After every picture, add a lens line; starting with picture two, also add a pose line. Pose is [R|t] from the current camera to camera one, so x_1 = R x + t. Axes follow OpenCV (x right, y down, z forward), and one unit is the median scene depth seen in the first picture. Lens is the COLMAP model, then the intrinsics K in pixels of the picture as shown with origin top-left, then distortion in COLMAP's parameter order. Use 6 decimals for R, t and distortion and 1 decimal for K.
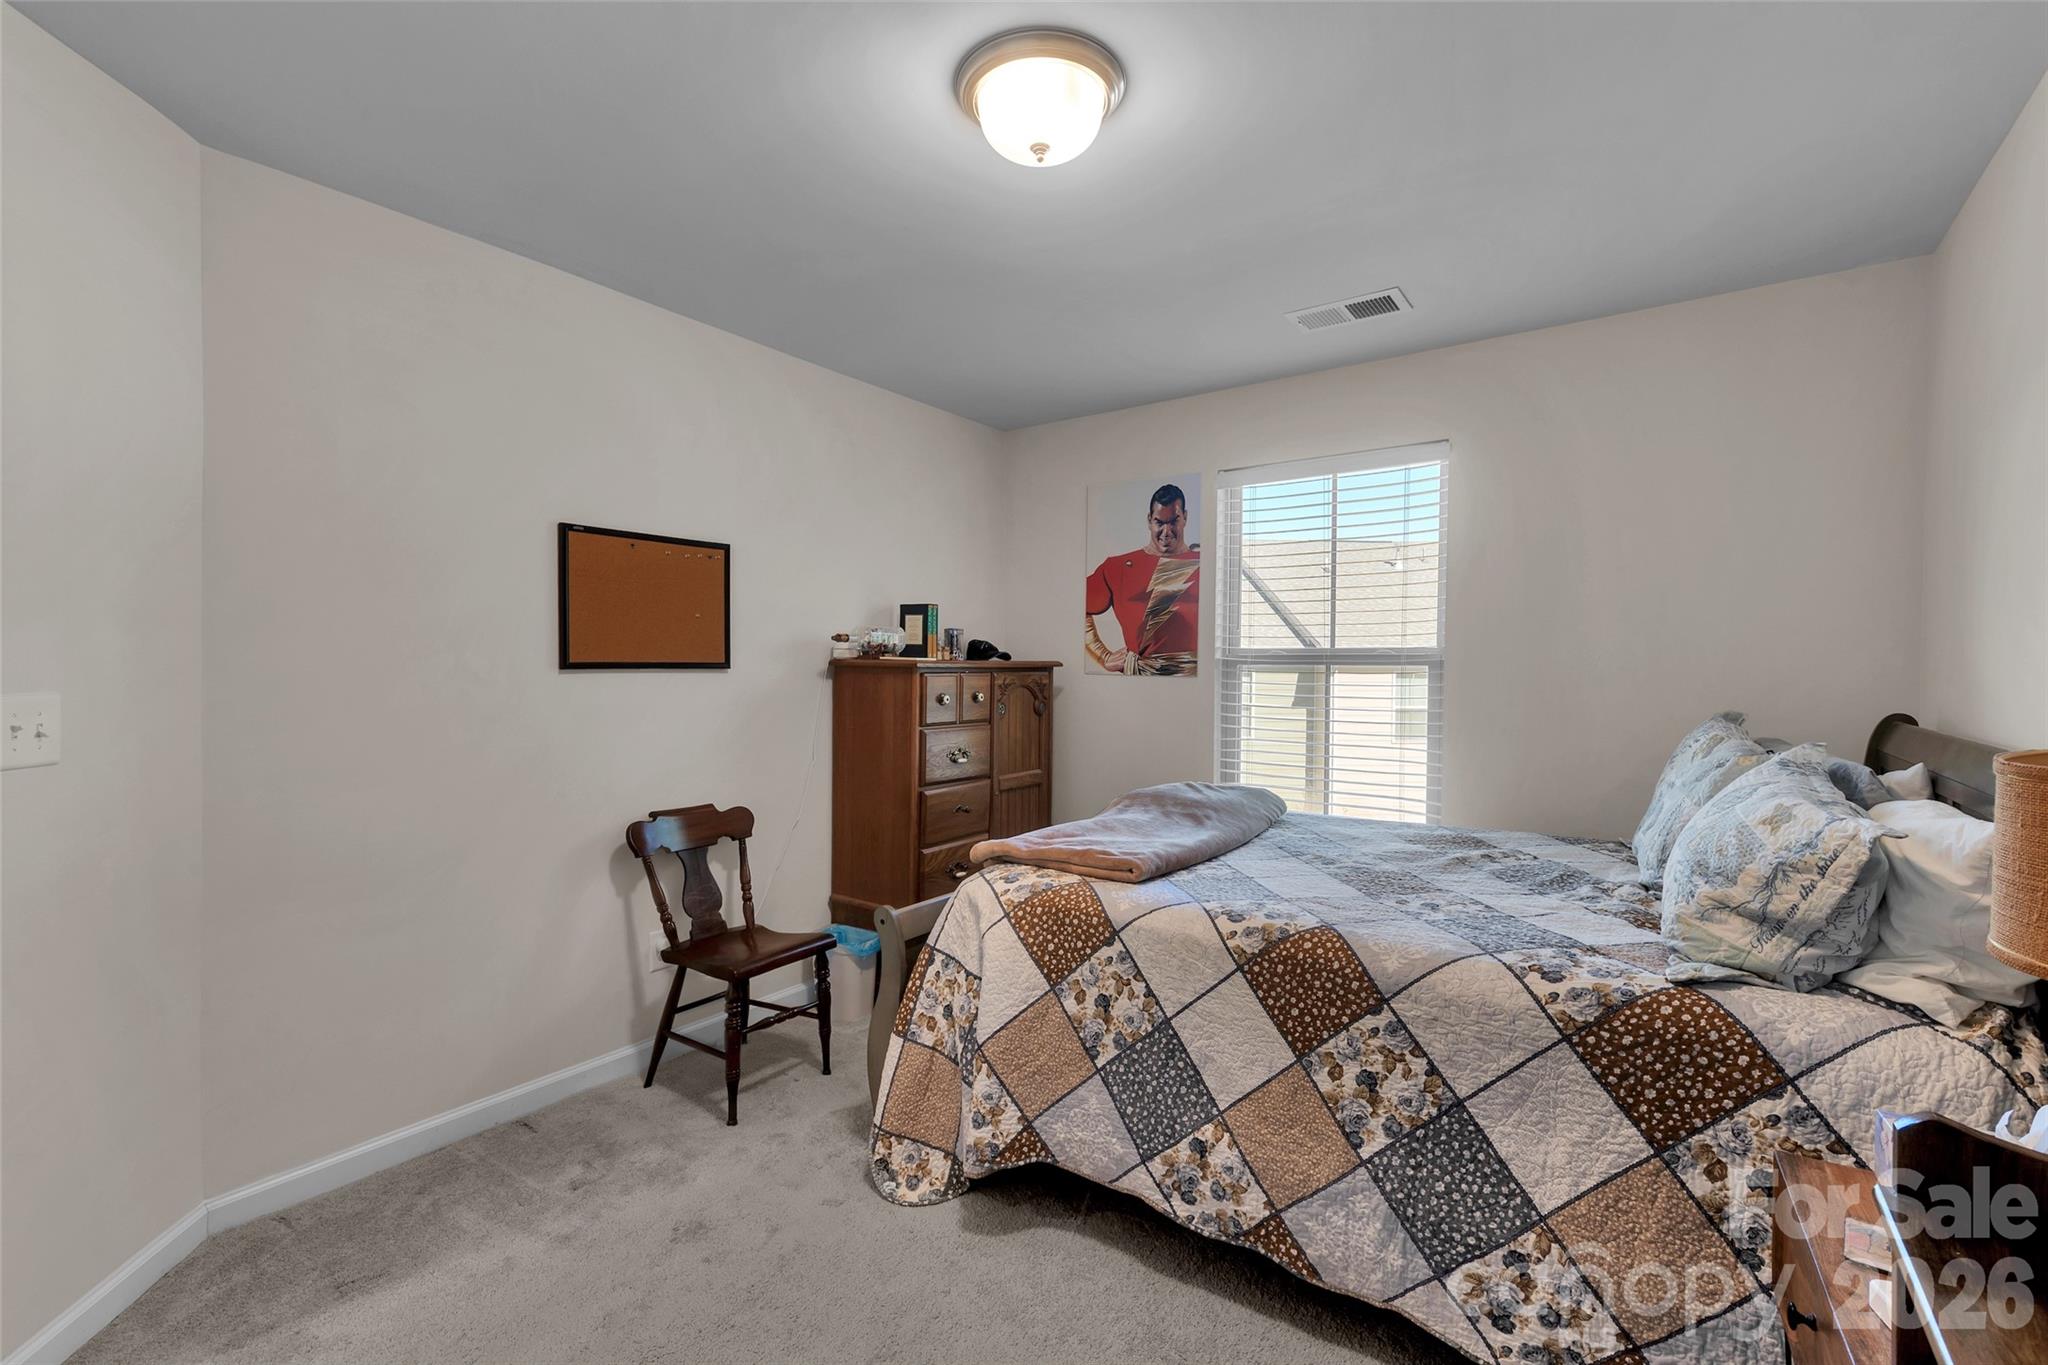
lens RADIAL K [[899.2, 0, 1021.0], [0, 899.2, 682.8], [0, 0, 1]] dist [0.005987, -0.001834]
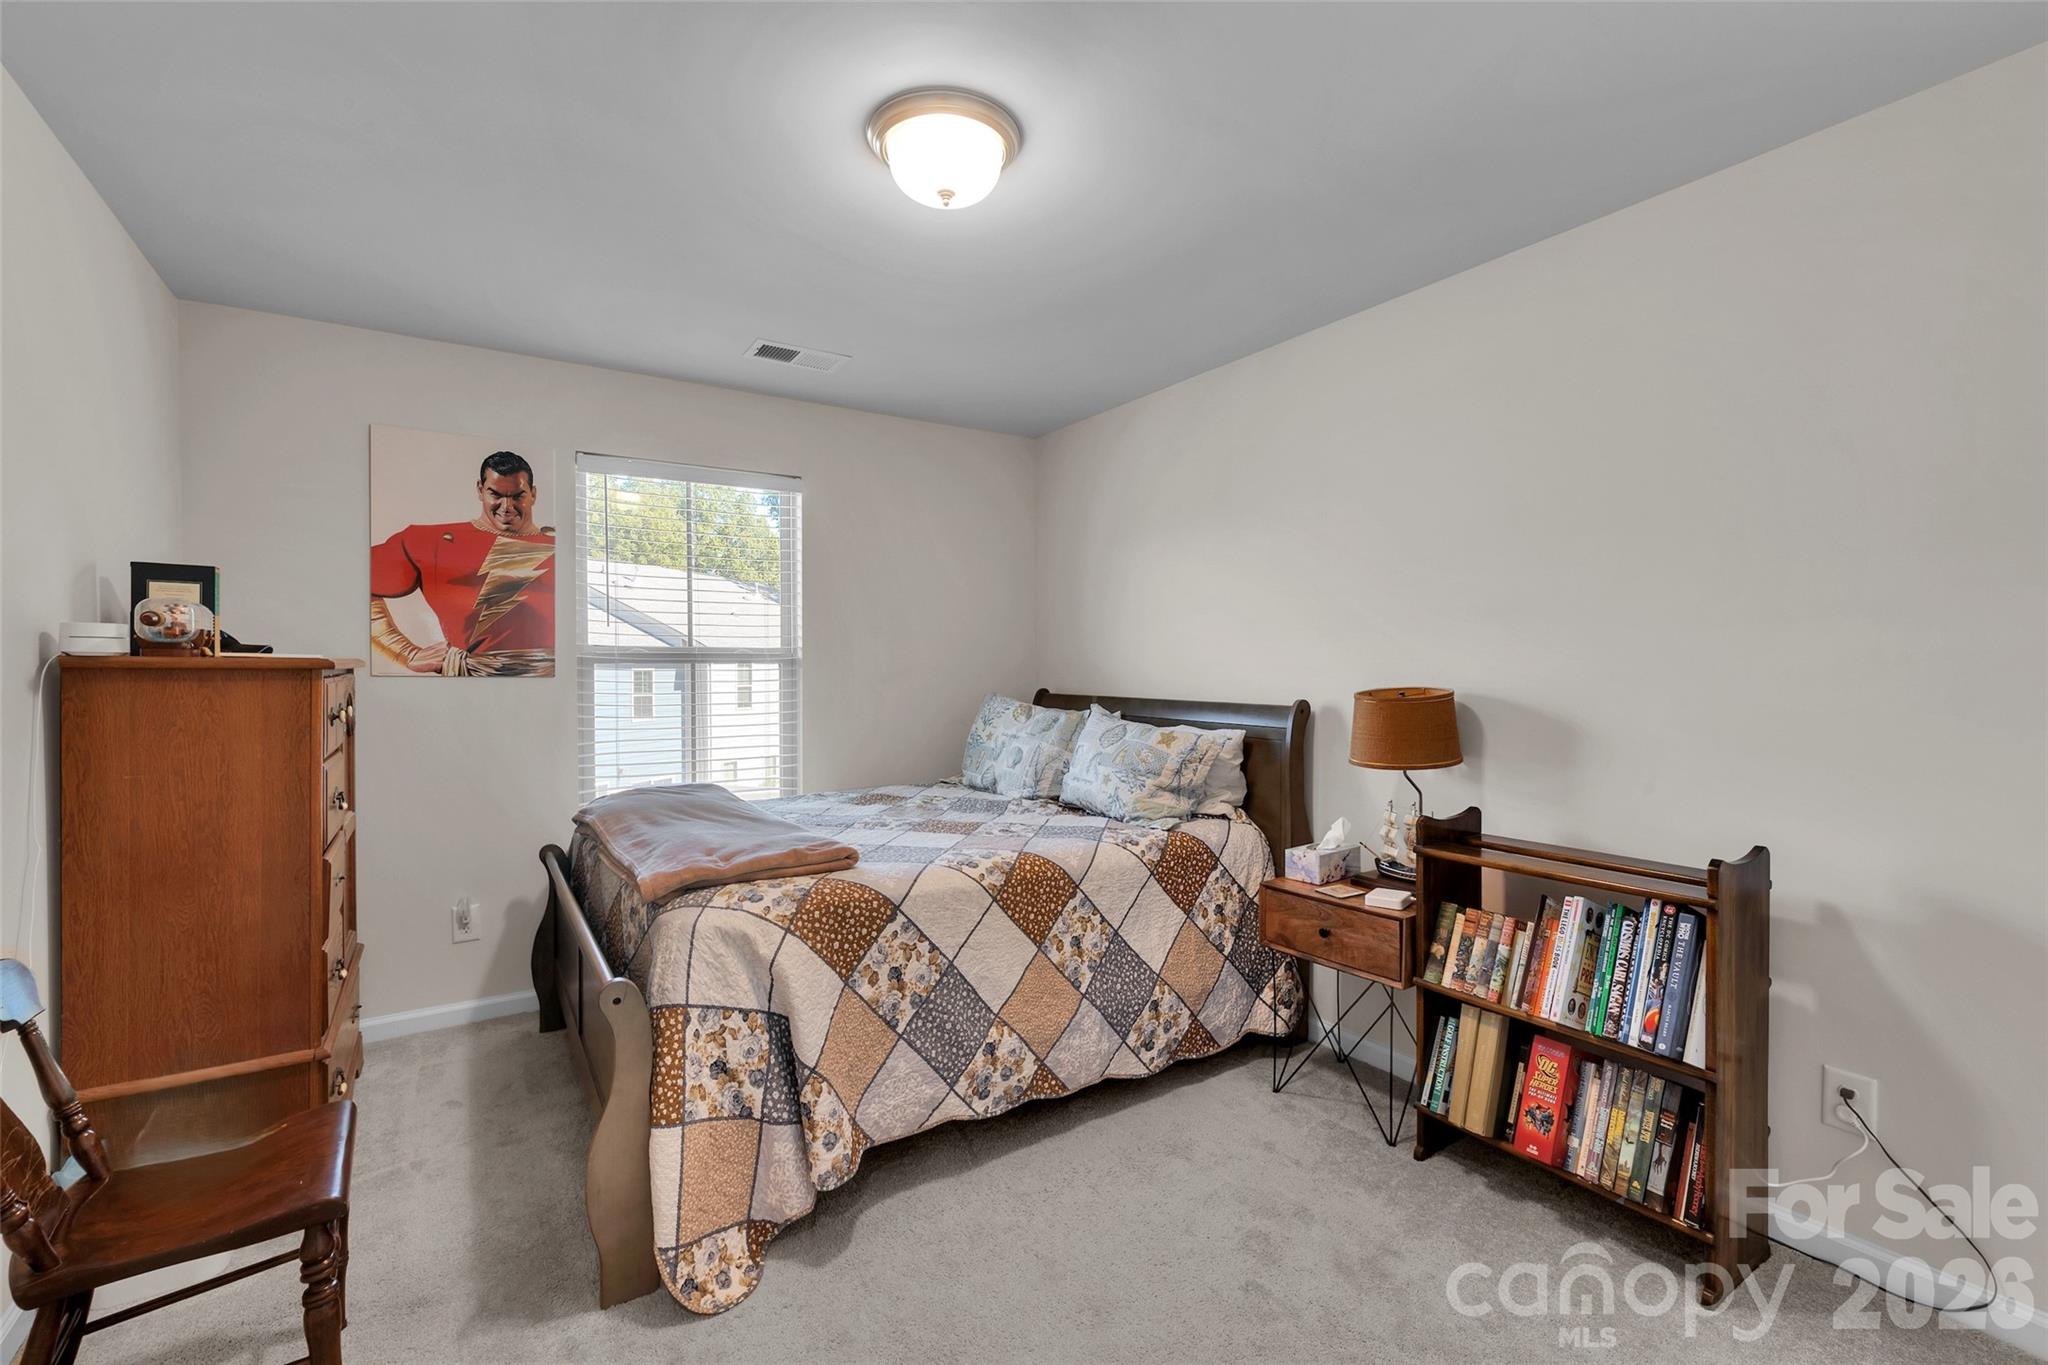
lens RADIAL K [[899.2, 0, 1020.4], [0, 899.2, 669.6], [0, 0, 1]] dist [0.005987, -0.001834]
pose [[0.346892, -0.011570, 0.937834, -0.876234], [0.019573, 0.999795, 0.005094, -0.017235], [-0.937701, 0.016590, 0.347048, 0.471540]]
